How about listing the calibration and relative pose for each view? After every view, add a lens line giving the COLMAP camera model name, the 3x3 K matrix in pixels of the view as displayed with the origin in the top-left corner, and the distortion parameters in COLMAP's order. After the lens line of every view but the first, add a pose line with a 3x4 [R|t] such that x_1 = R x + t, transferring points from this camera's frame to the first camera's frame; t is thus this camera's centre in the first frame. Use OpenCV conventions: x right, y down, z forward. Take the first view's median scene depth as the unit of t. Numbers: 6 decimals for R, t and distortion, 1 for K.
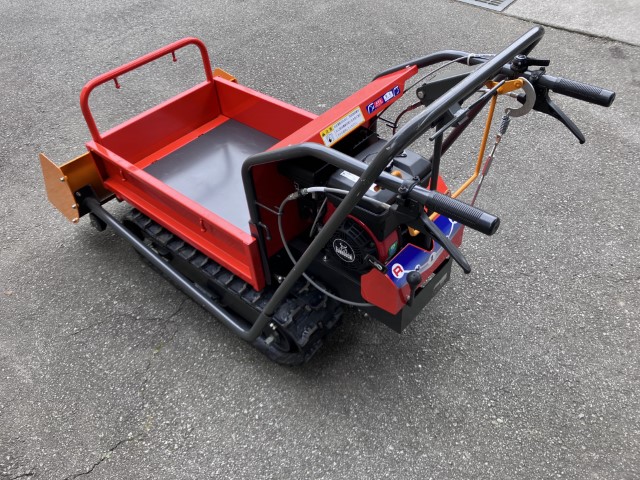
lens RADIAL K [[526.3, 0, 317.6], [0, 526.3, 231.6], [0, 0, 1]] dist [0.019562, 0.003031]
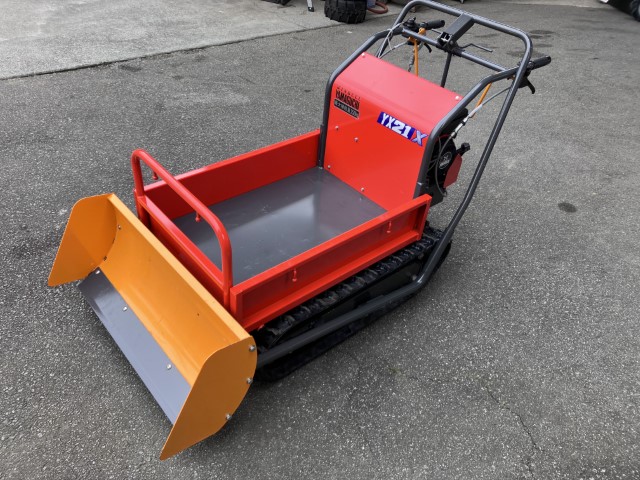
lens RADIAL K [[525.9, 0, 316.9], [0, 525.9, 238.2], [0, 0, 1]] dist [0.003706, 0.015829]
pose [[0.140835, -0.553783, 0.820664, -1.146806], [0.610348, 0.701229, 0.368446, -0.486294], [-0.779513, 0.449001, 0.436758, 0.618496]]
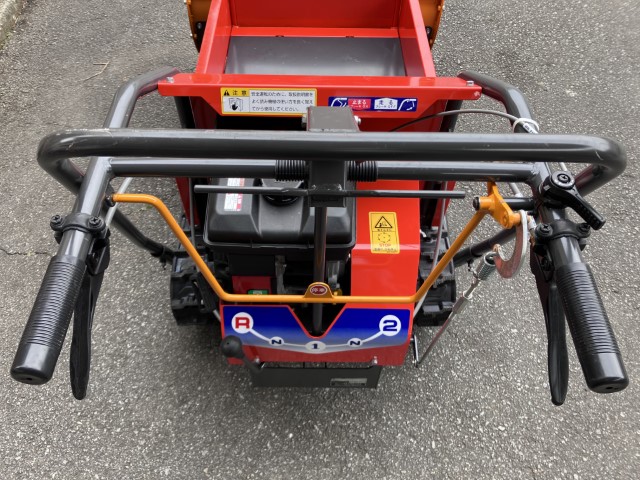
lens RADIAL K [[525.9, 0, 316.9], [0, 525.9, 238.2], [0, 0, 1]] dist [0.003706, 0.015829]
pose [[0.654705, 0.642749, -0.397787, 0.354264], [-0.550790, 0.766074, 0.331303, -0.249503], [0.517679, 0.002192, 0.855572, 0.380691]]
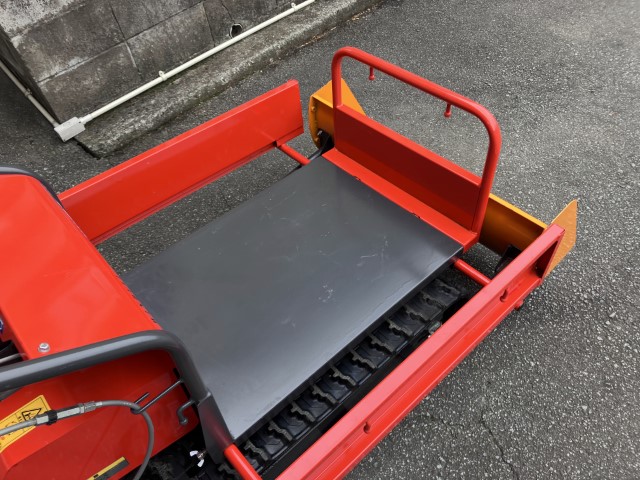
lens RADIAL K [[525.9, 0, 316.9], [0, 525.9, 238.2], [0, 0, 1]] dist [0.003706, 0.015829]
pose [[-0.106983, 0.771678, -0.626951, 0.342077], [-0.635034, 0.432162, 0.640287, -0.702177], [0.765040, 0.466635, 0.443808, 0.808682]]
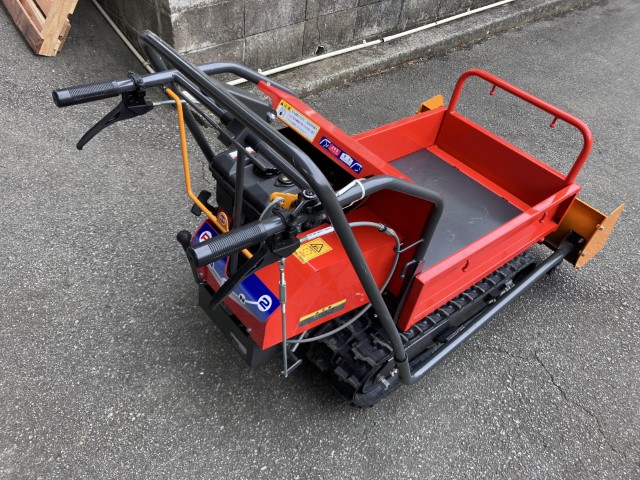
lens RADIAL K [[525.9, 0, 316.9], [0, 525.9, 238.2], [0, 0, 1]] dist [0.003706, 0.015829]
pose [[-0.153293, 0.687018, -0.710287, 0.704822], [-0.768096, 0.369384, 0.523052, -0.521270], [0.621715, 0.625749, 0.471072, 0.547420]]
